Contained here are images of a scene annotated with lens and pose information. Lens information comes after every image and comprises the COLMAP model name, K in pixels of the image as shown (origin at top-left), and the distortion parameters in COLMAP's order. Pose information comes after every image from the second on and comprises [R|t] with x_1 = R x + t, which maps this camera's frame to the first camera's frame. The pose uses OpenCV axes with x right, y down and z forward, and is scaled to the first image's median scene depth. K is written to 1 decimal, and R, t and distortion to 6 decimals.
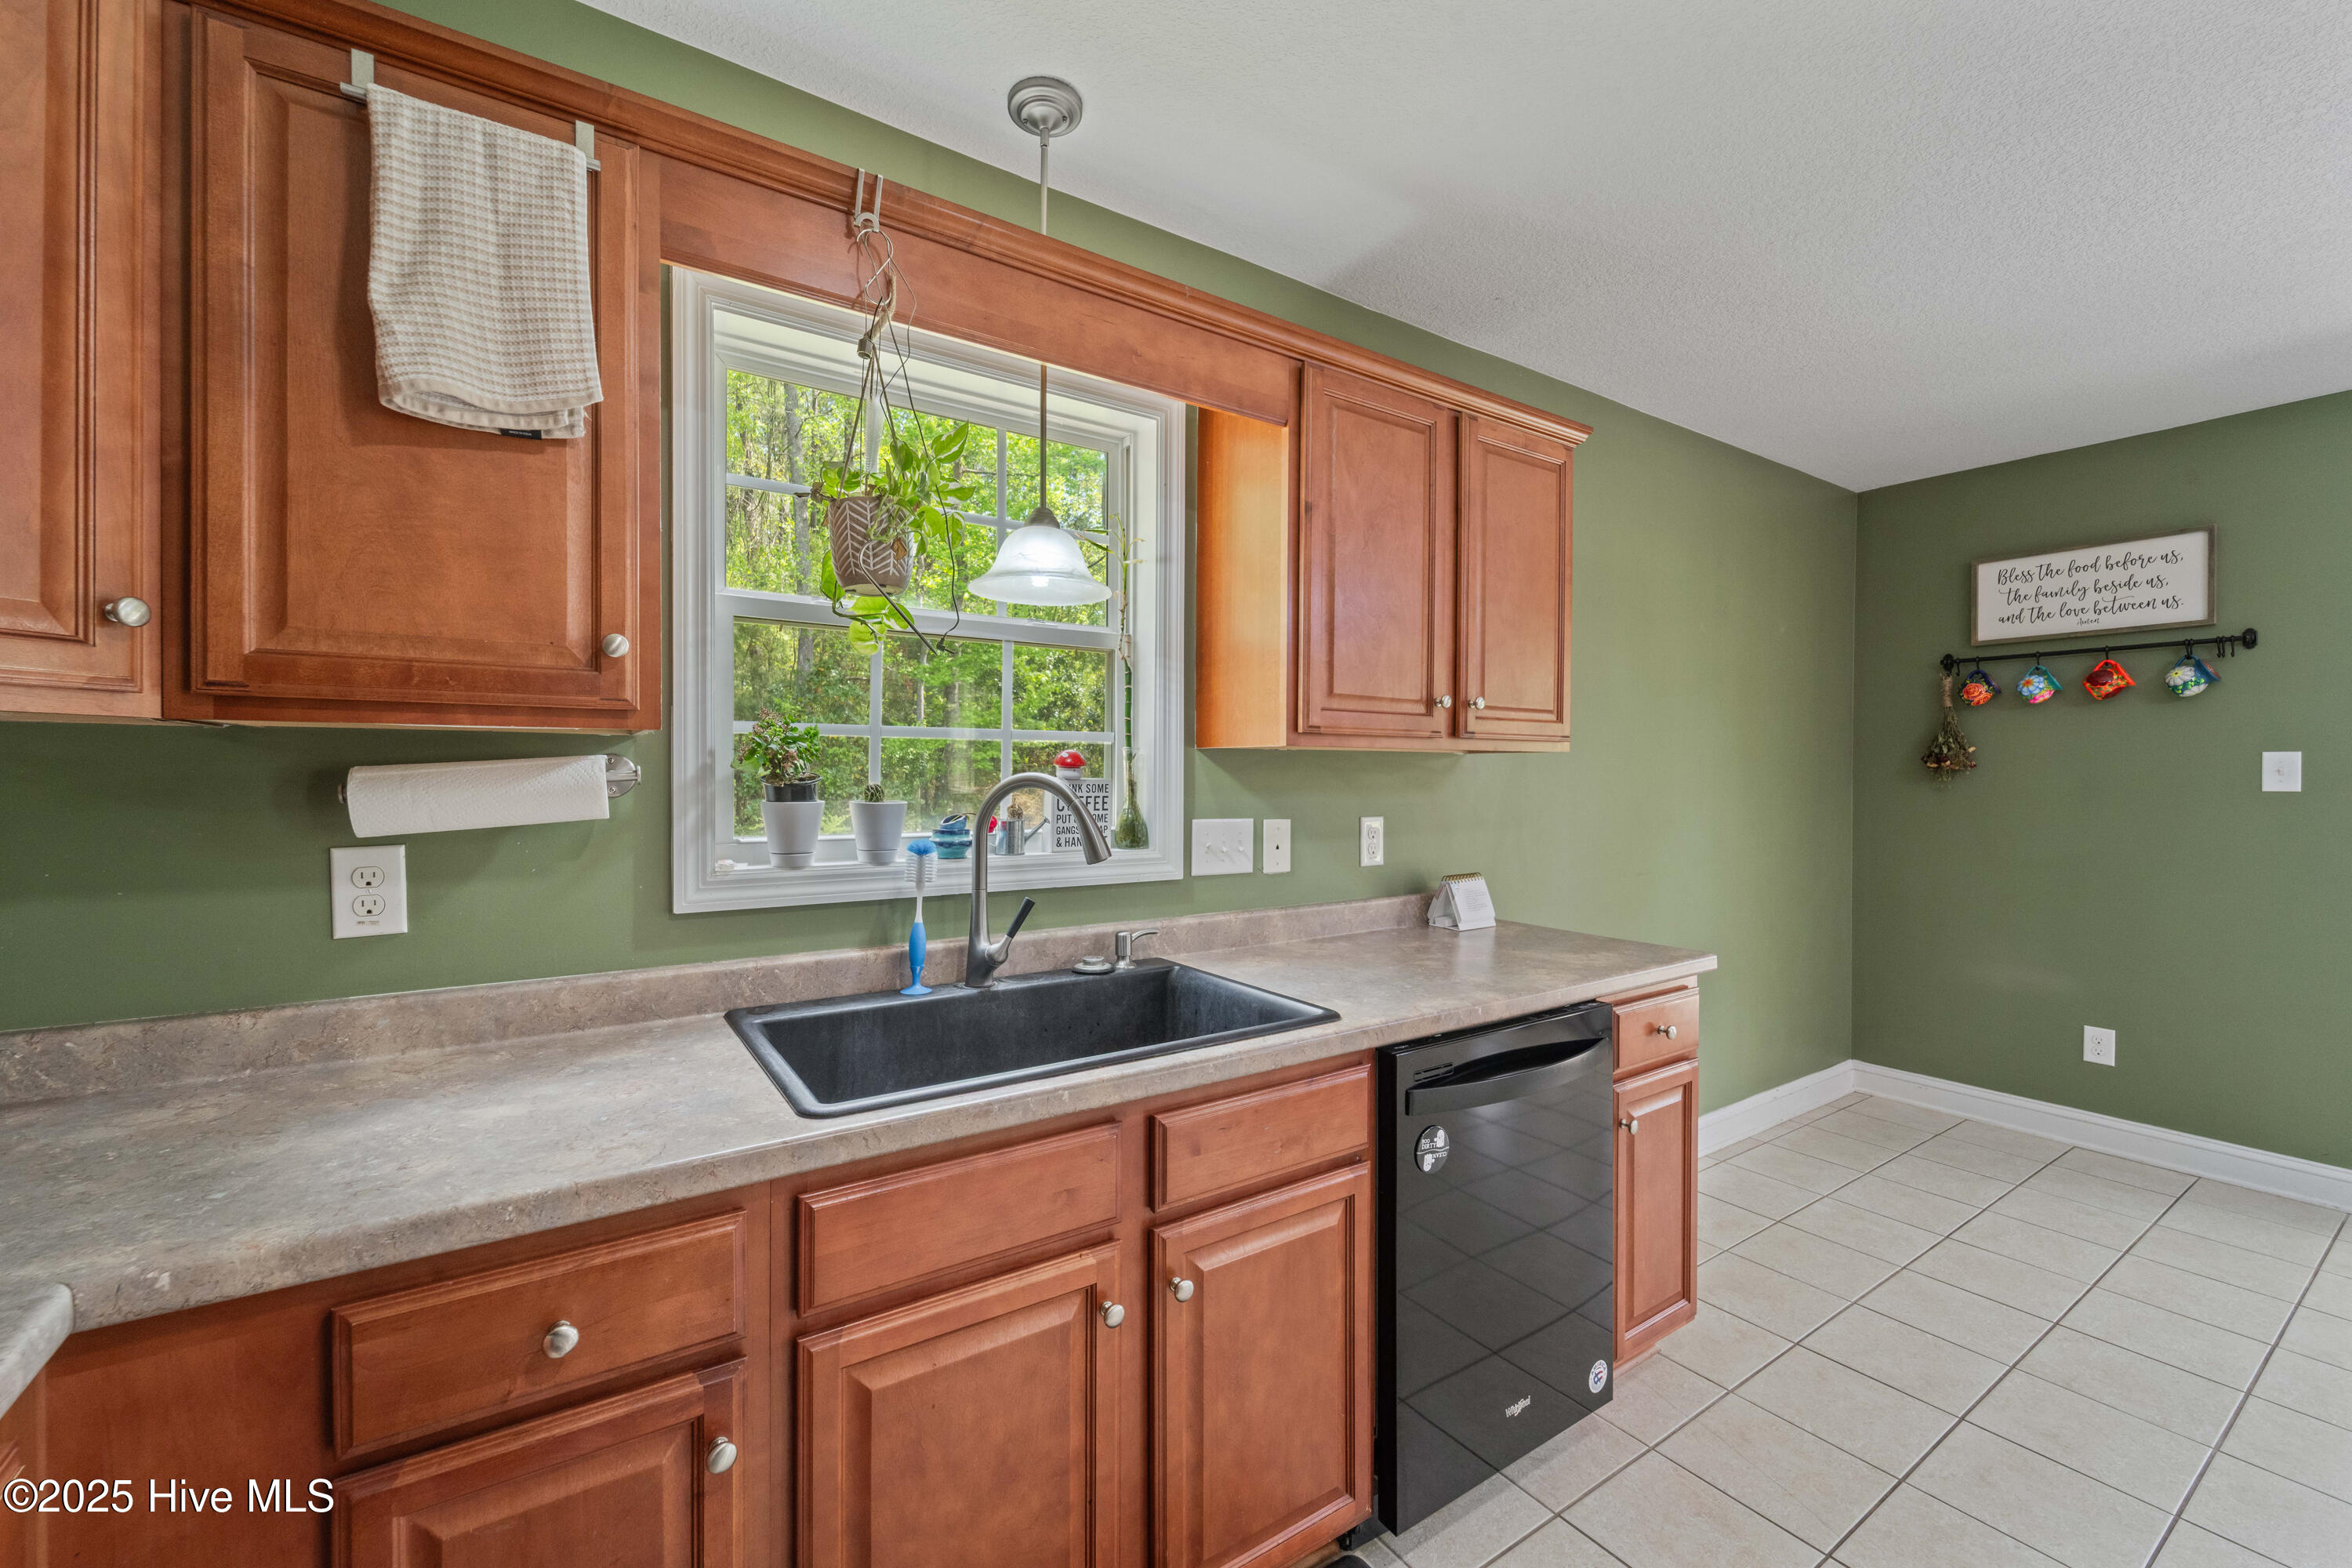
lens RADIAL K [[958.2, 0, 1135.9], [0, 958.2, 781.4], [0, 0, 1]] dist [-0.003938, 0.000185]
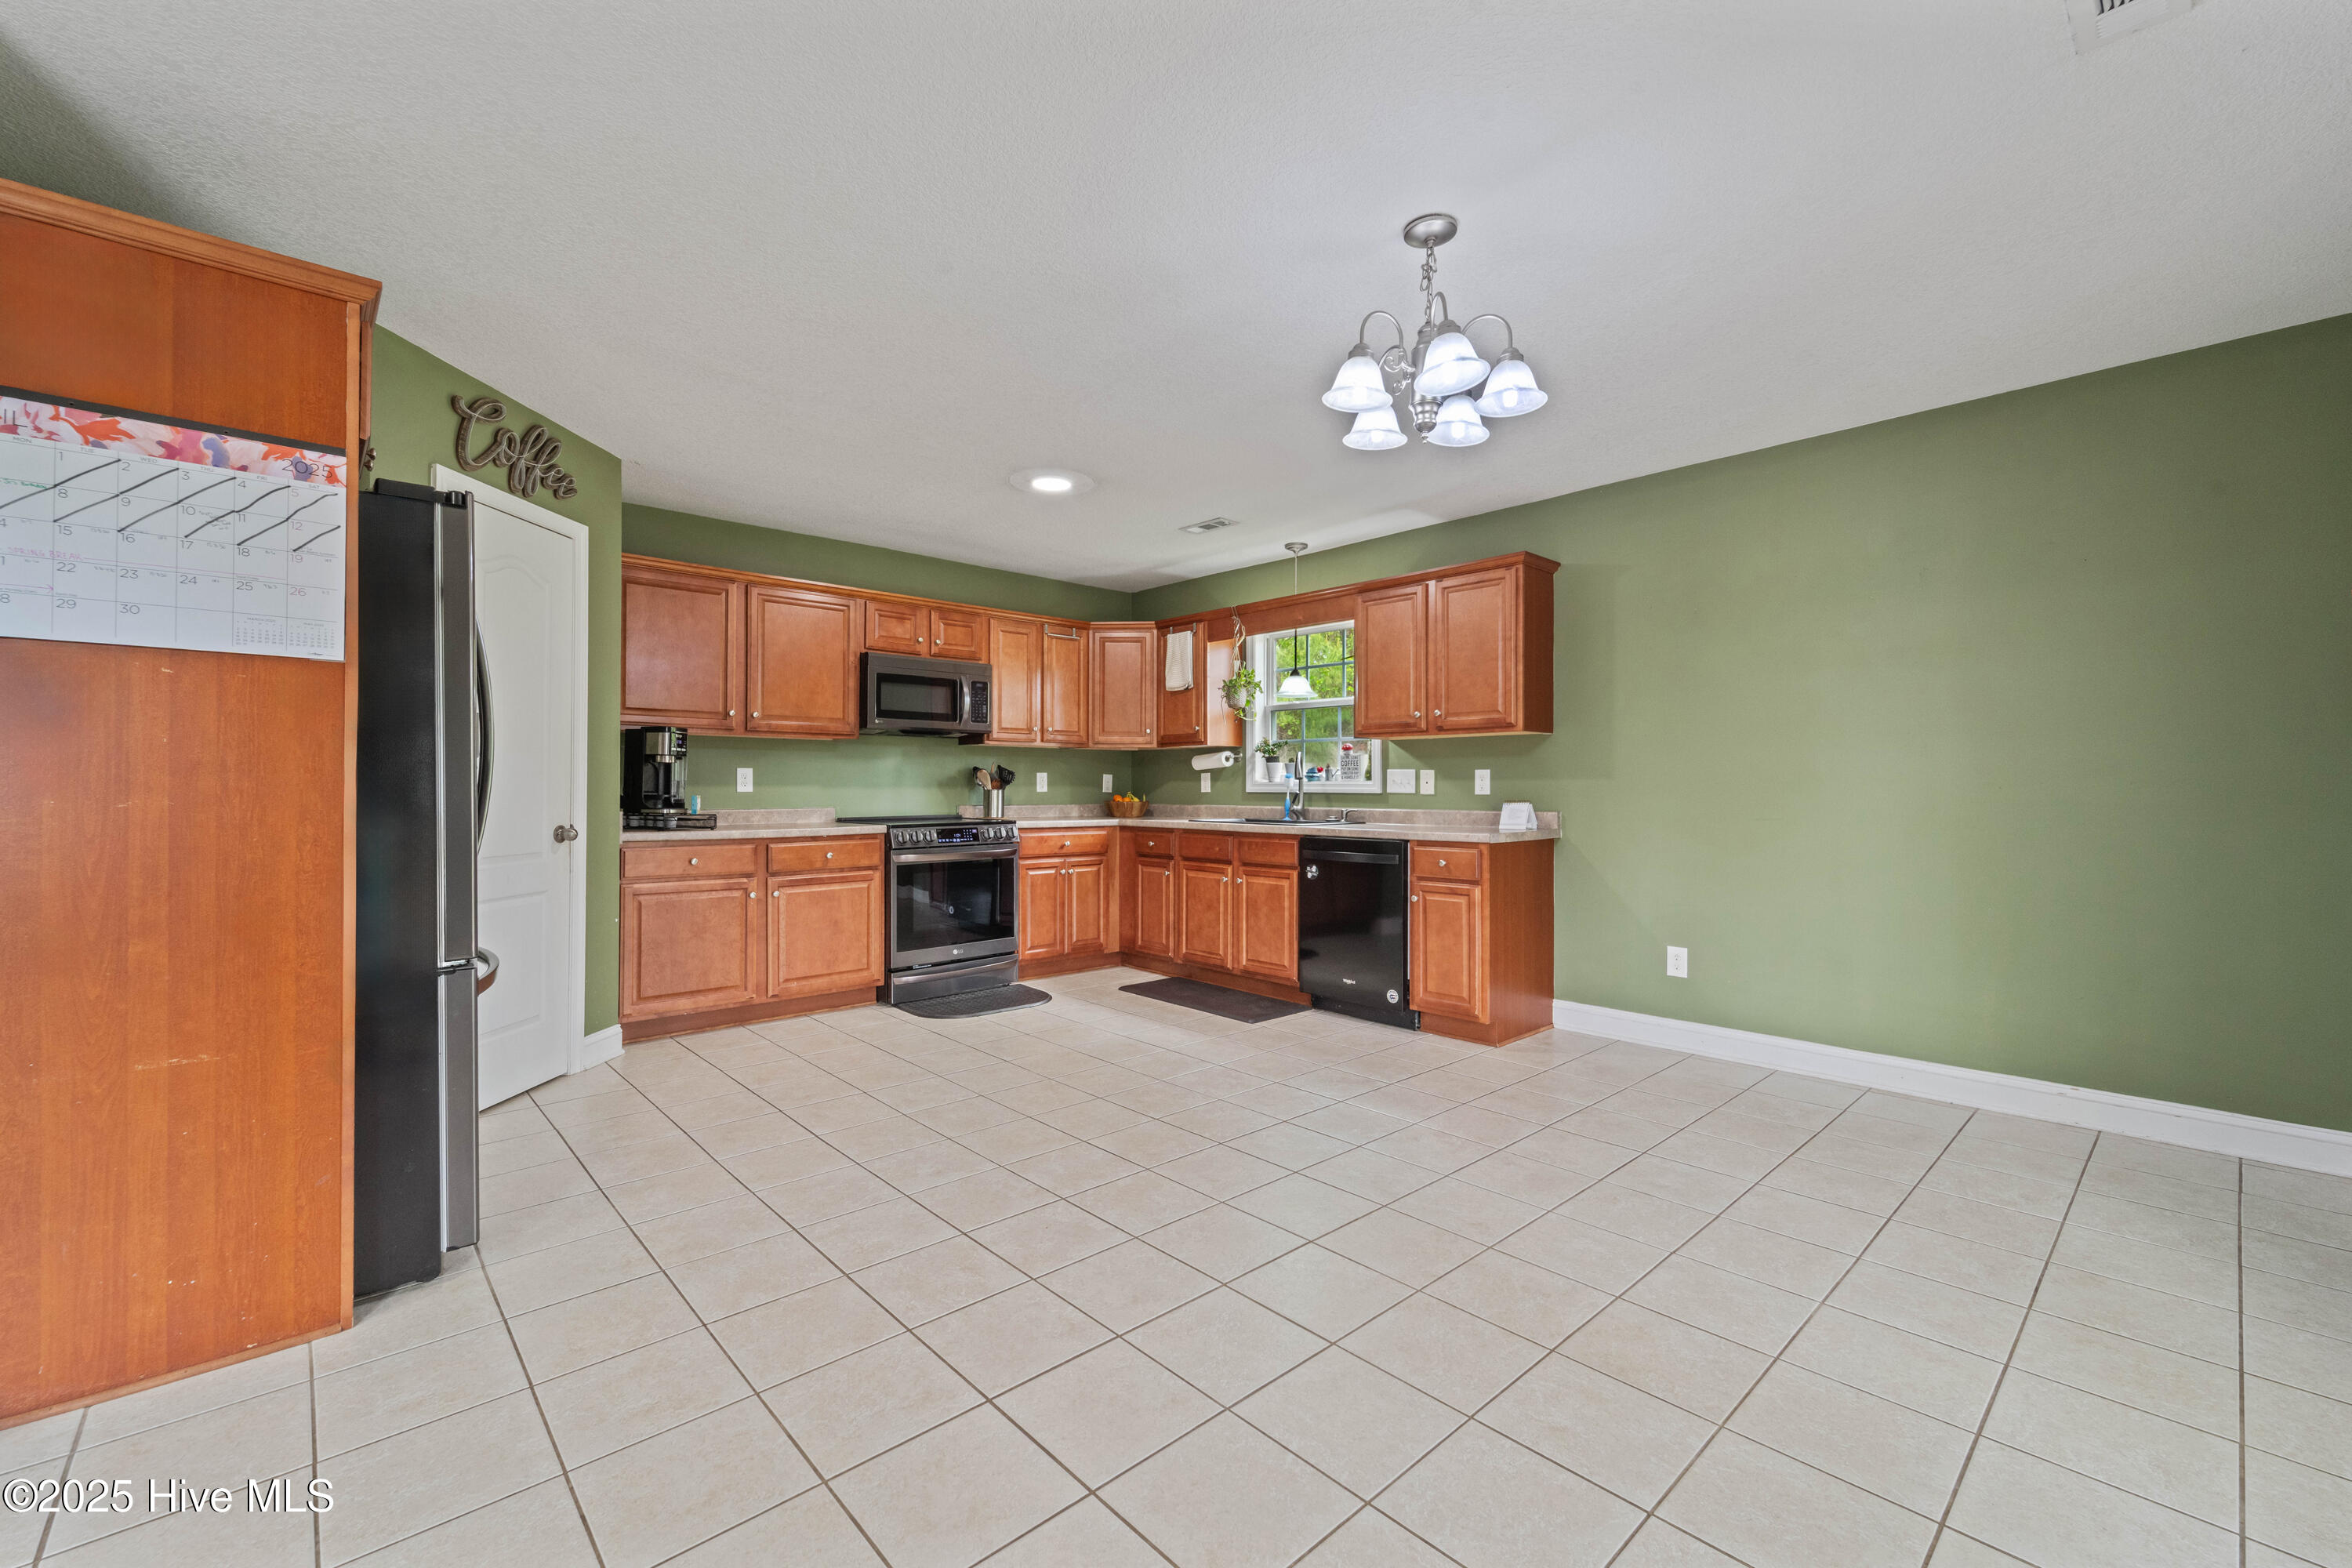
lens RADIAL K [[958.2, 0, 1151.1], [0, 958.2, 787.1], [0, 0, 1]] dist [-0.003938, 0.000185]
pose [[0.146376, -0.001889, -0.989227, 1.622545], [-0.011354, 0.999929, -0.003589, 0.067778], [0.989164, 0.011757, 0.146344, 0.023945]]
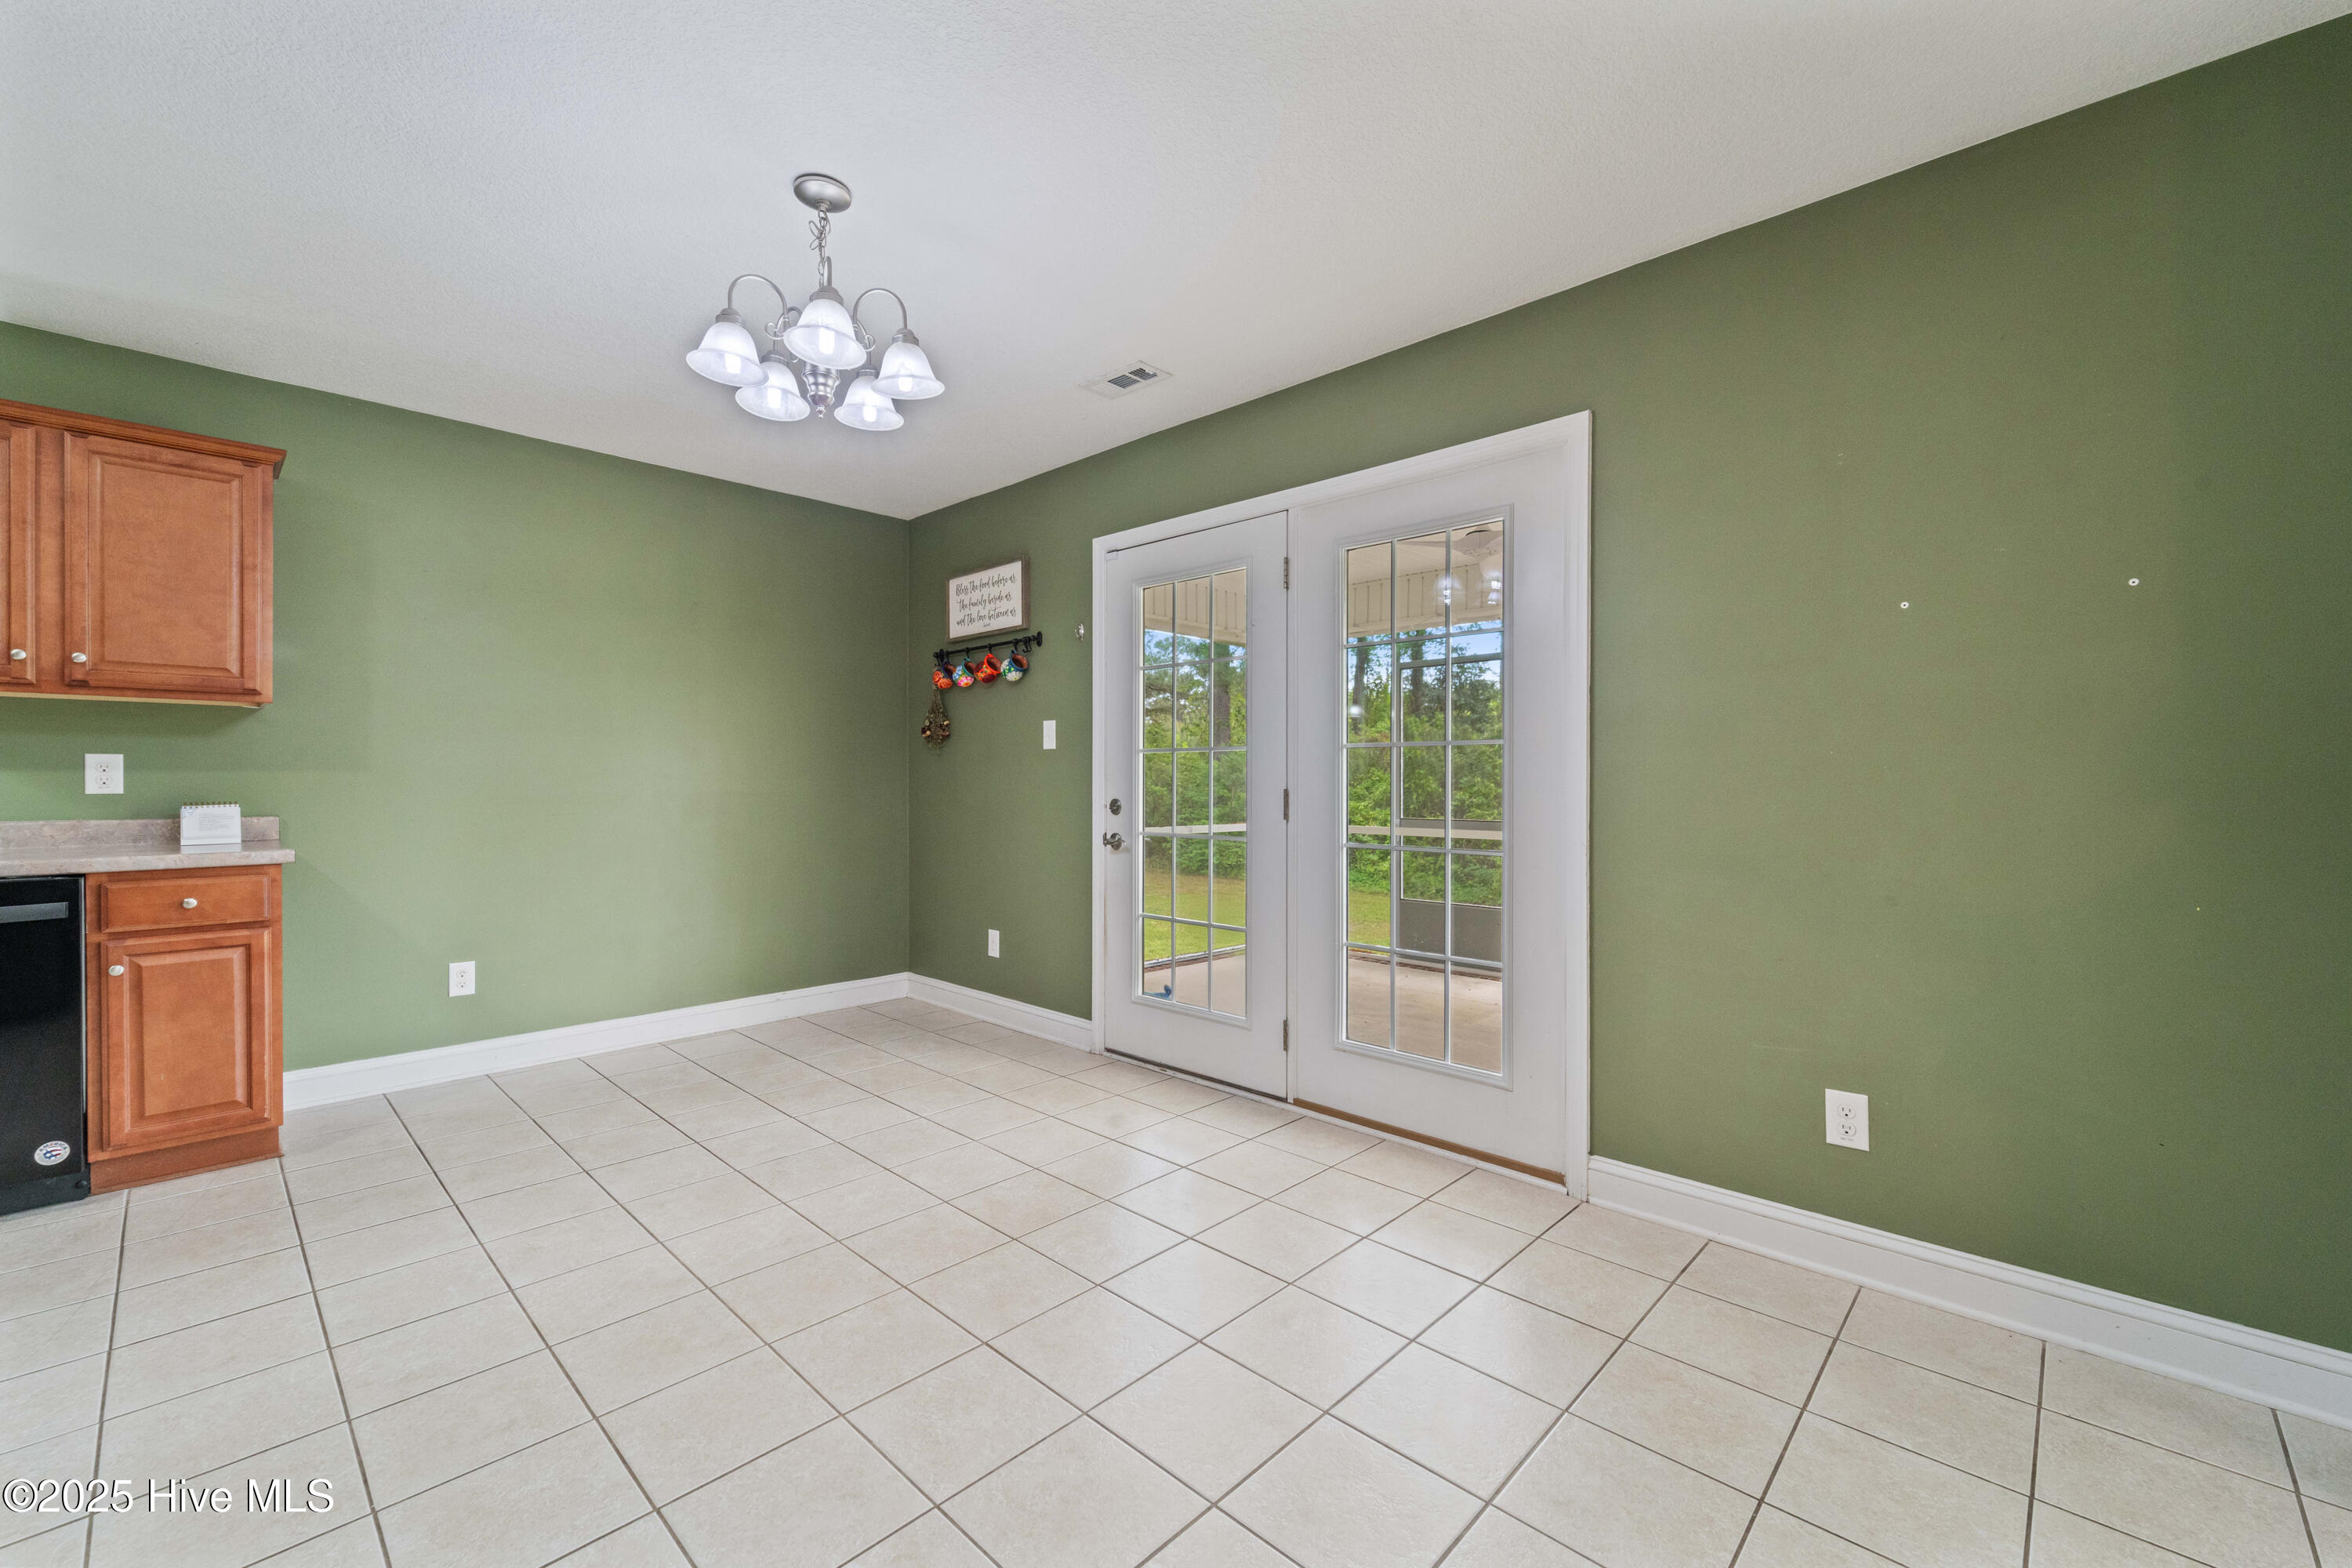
lens RADIAL K [[958.2, 0, 1168.6], [0, 958.2, 787.5], [0, 0, 1]] dist [-0.003938, 0.000185]
pose [[0.975617, -0.003181, 0.219455, 1.024963], [0.003795, 0.999990, -0.002375, 0.067534], [-0.219446, 0.003149, 0.975620, -0.384344]]
